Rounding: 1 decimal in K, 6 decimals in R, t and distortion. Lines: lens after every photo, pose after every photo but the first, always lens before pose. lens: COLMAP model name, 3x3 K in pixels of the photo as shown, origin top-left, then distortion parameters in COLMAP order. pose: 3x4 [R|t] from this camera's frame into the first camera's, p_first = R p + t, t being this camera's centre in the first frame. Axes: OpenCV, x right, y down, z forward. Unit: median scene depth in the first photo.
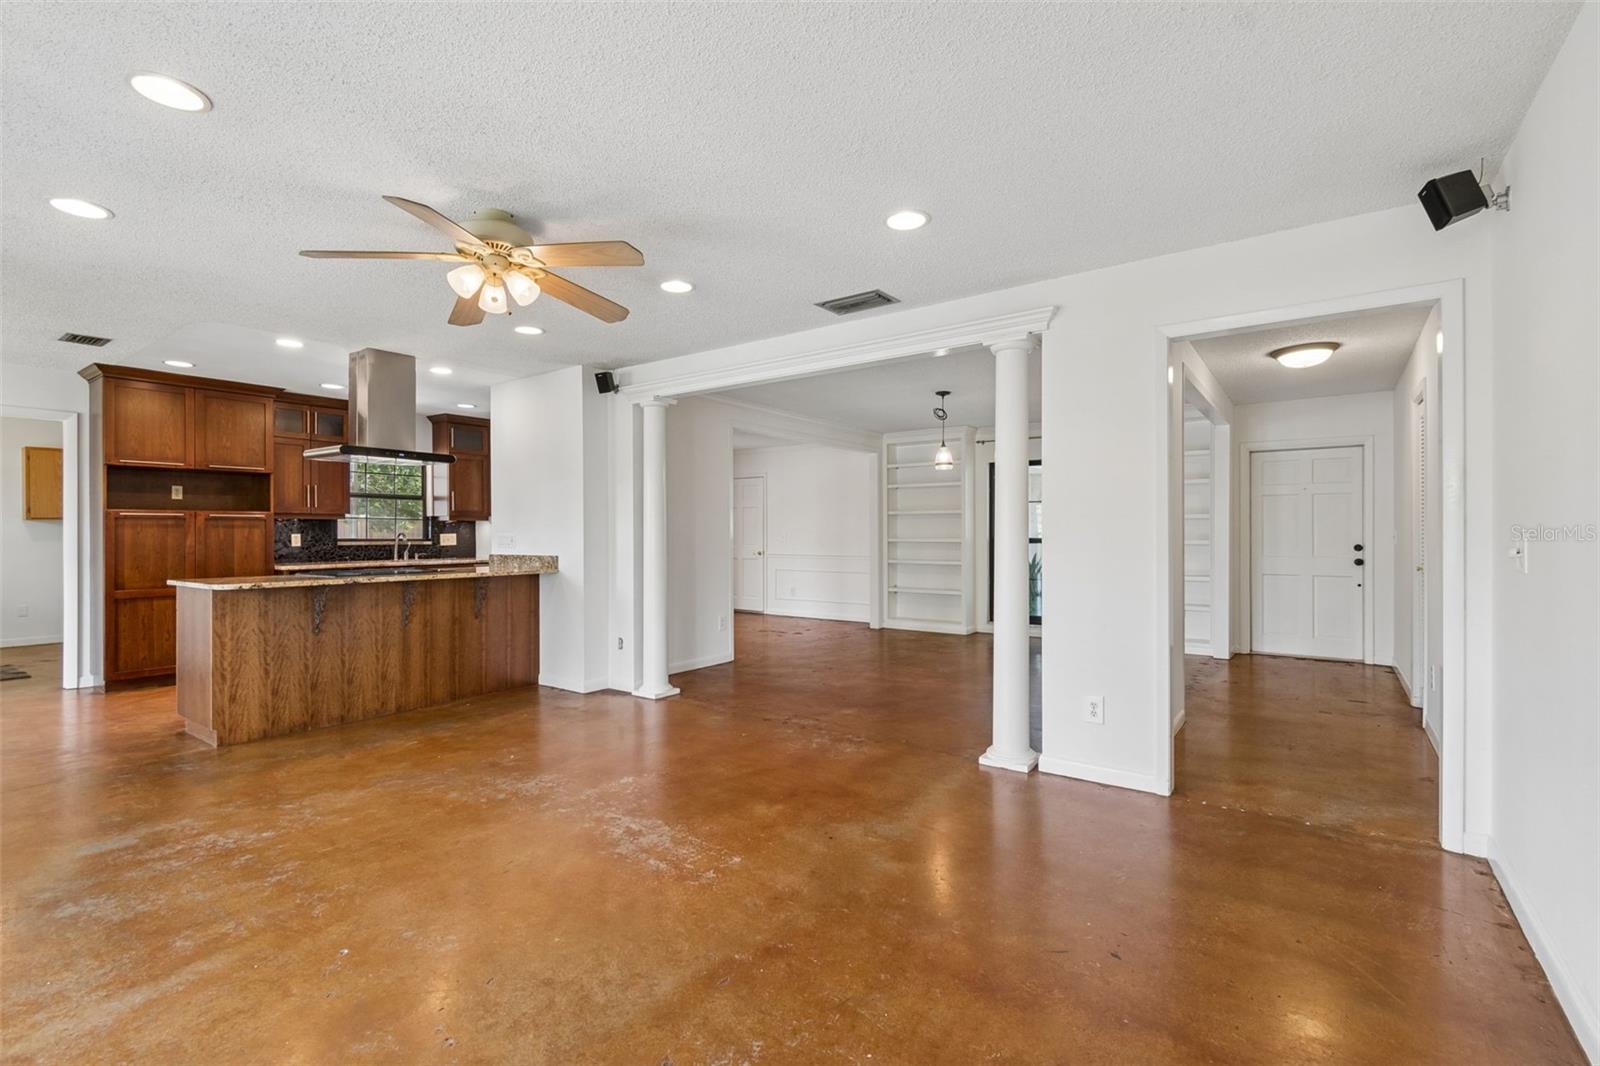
lens RADIAL K [[715.5, 0, 801.2], [0, 715.5, 531.7], [0, 0, 1]] dist [0.000137, -0.000093]
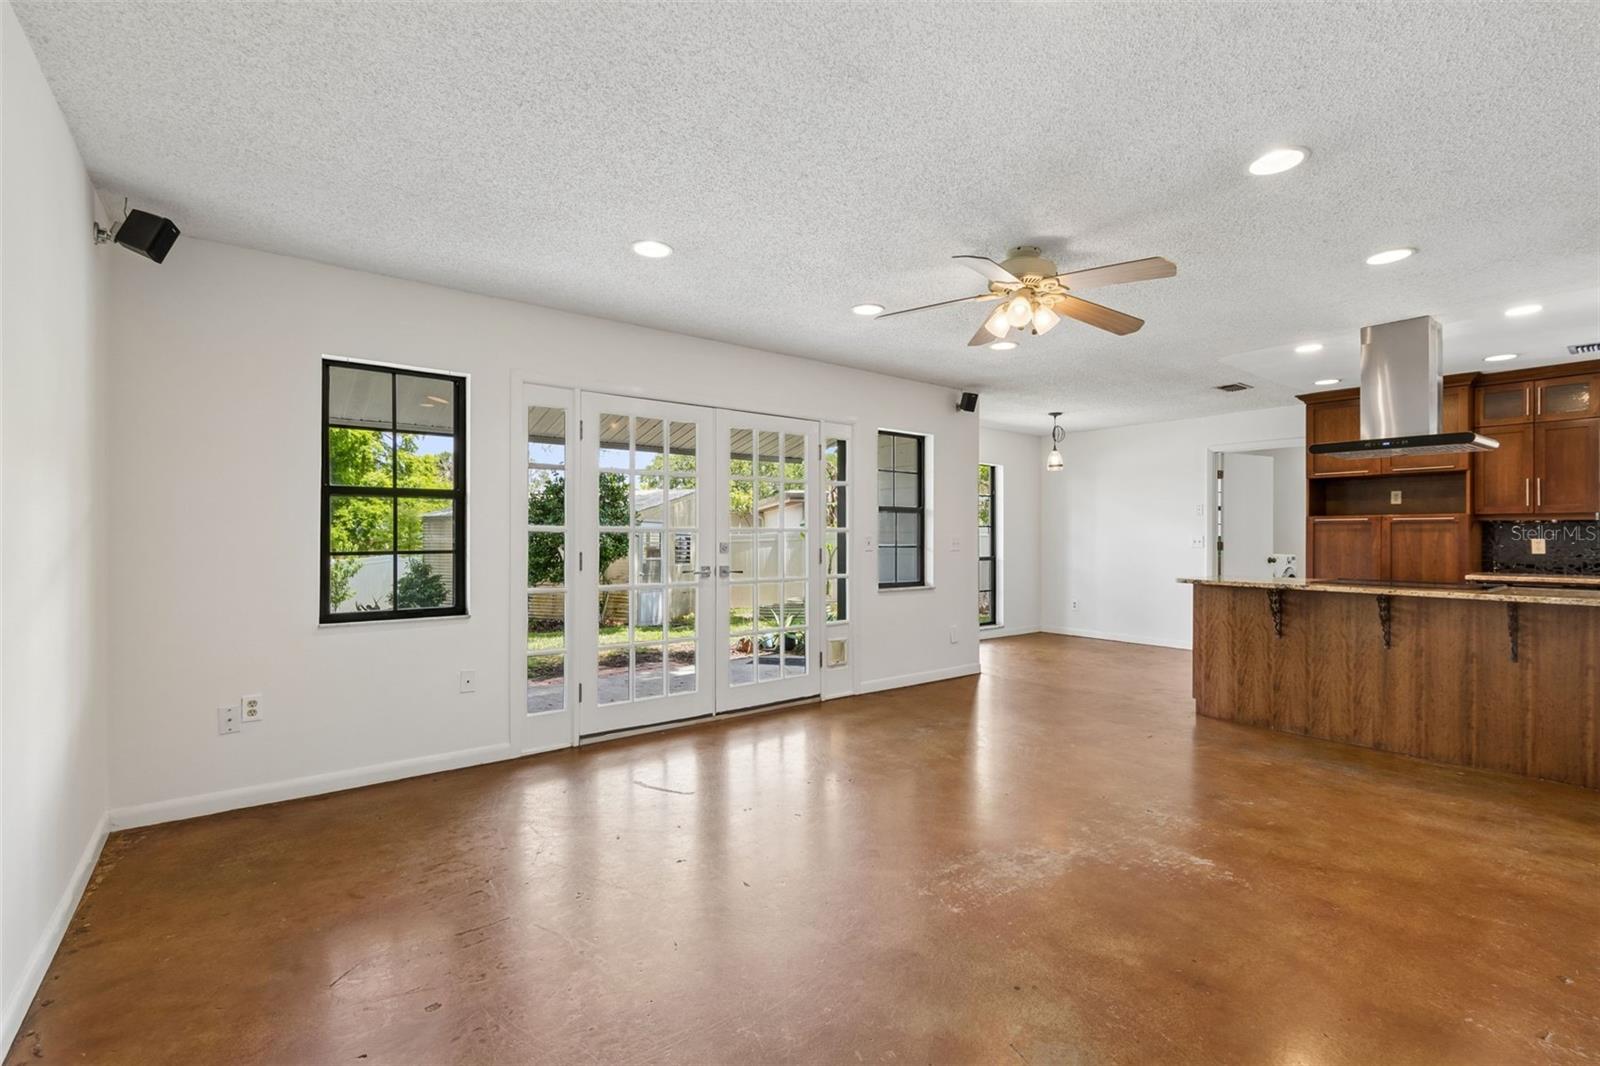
lens RADIAL K [[715.5, 0, 800.1], [0, 715.5, 529.7], [0, 0, 1]] dist [0.000137, -0.000093]
pose [[-0.287301, -0.007211, -0.957813, 0.469048], [-0.003157, 0.999973, -0.006582, 0.001135], [0.957835, 0.001133, -0.287316, 0.625824]]
